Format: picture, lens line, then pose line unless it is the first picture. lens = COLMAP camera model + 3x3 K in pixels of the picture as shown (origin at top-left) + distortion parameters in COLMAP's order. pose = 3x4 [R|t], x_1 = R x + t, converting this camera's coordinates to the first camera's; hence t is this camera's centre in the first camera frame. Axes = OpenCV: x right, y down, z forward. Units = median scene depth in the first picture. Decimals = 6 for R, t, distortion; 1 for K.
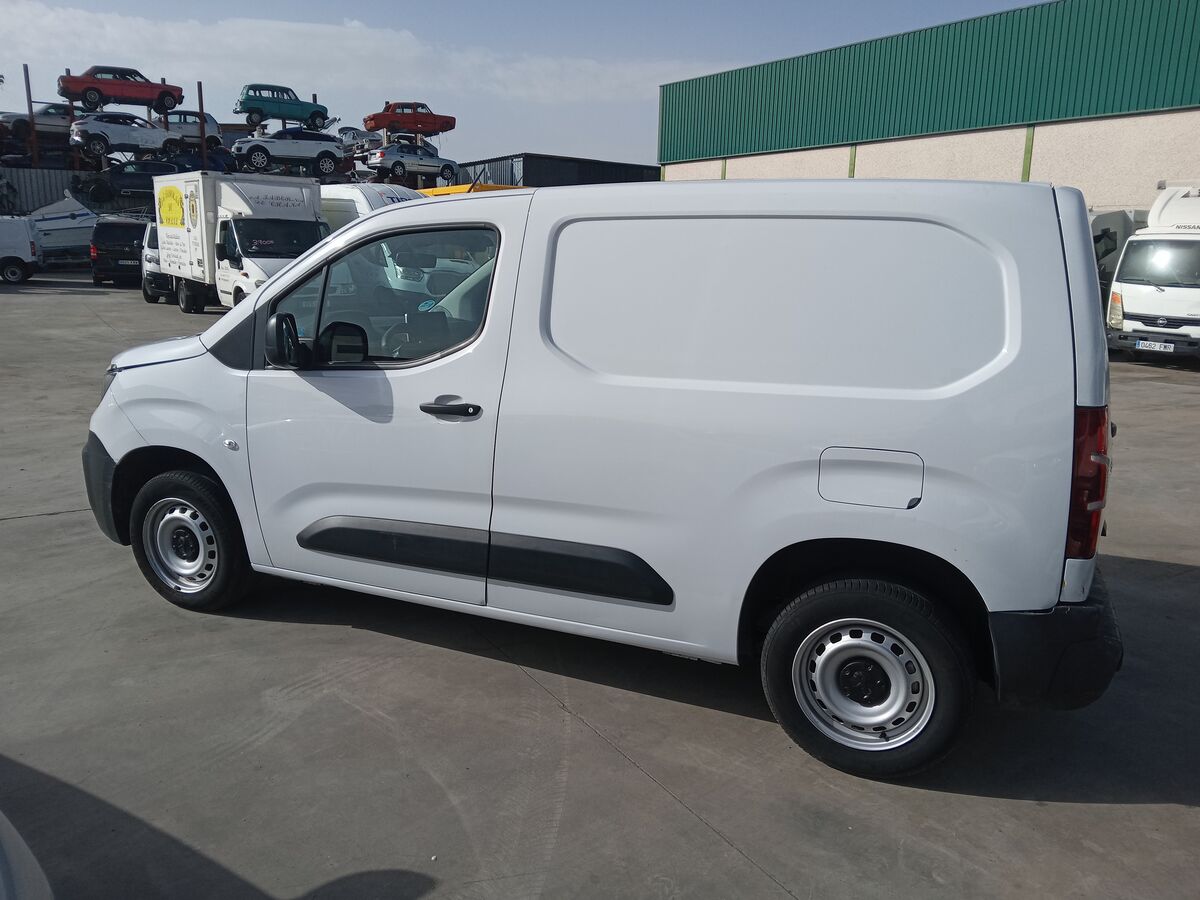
lens RADIAL K [[884.9, 0, 601.1], [0, 884.9, 446.0], [0, 0, 1]] dist [0.062352, -0.093170]
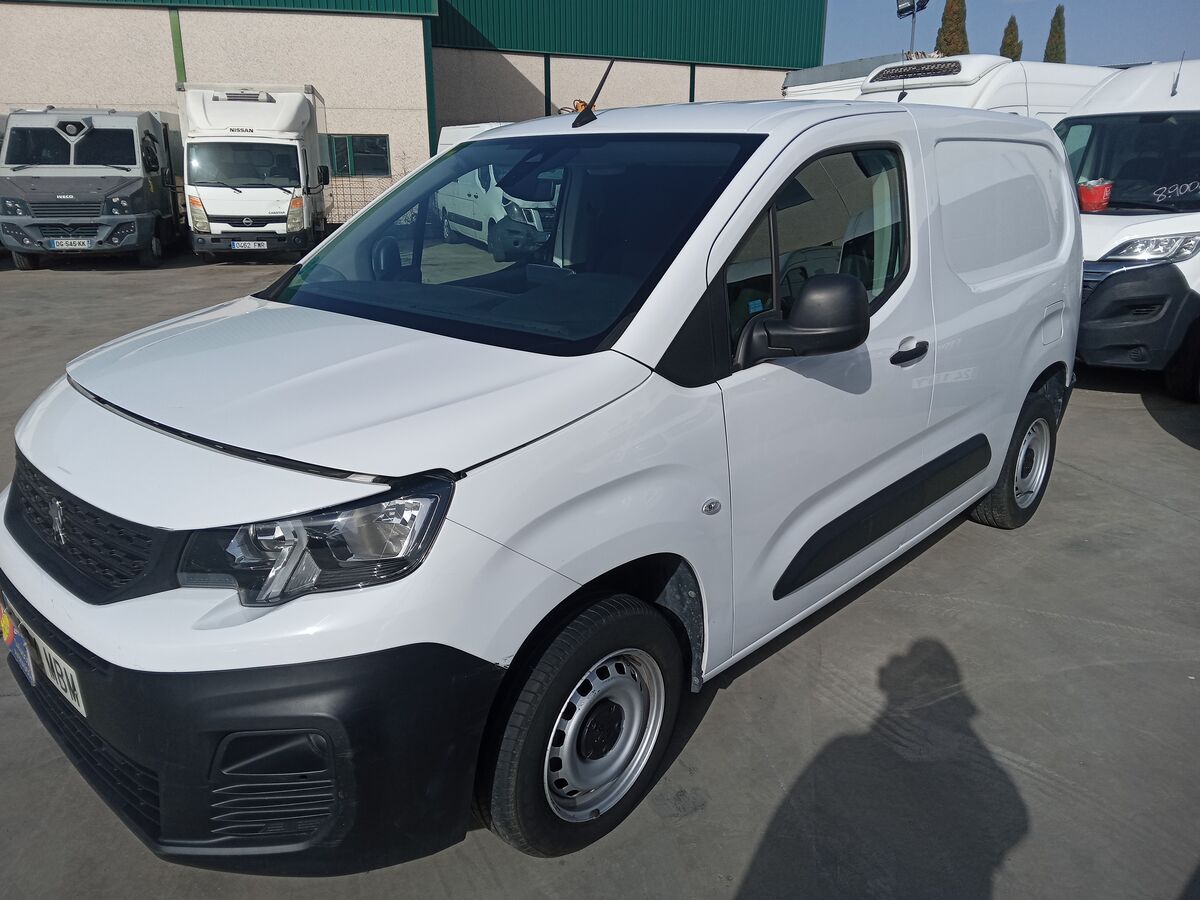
lens RADIAL K [[884.9, 0, 601.1], [0, 884.9, 446.0], [0, 0, 1]] dist [0.062352, -0.093170]
pose [[0.336977, -0.300717, 0.892197, -0.269935], [0.204249, 0.948403, 0.242517, -0.057132], [-0.919091, 0.100508, 0.381011, 0.229375]]
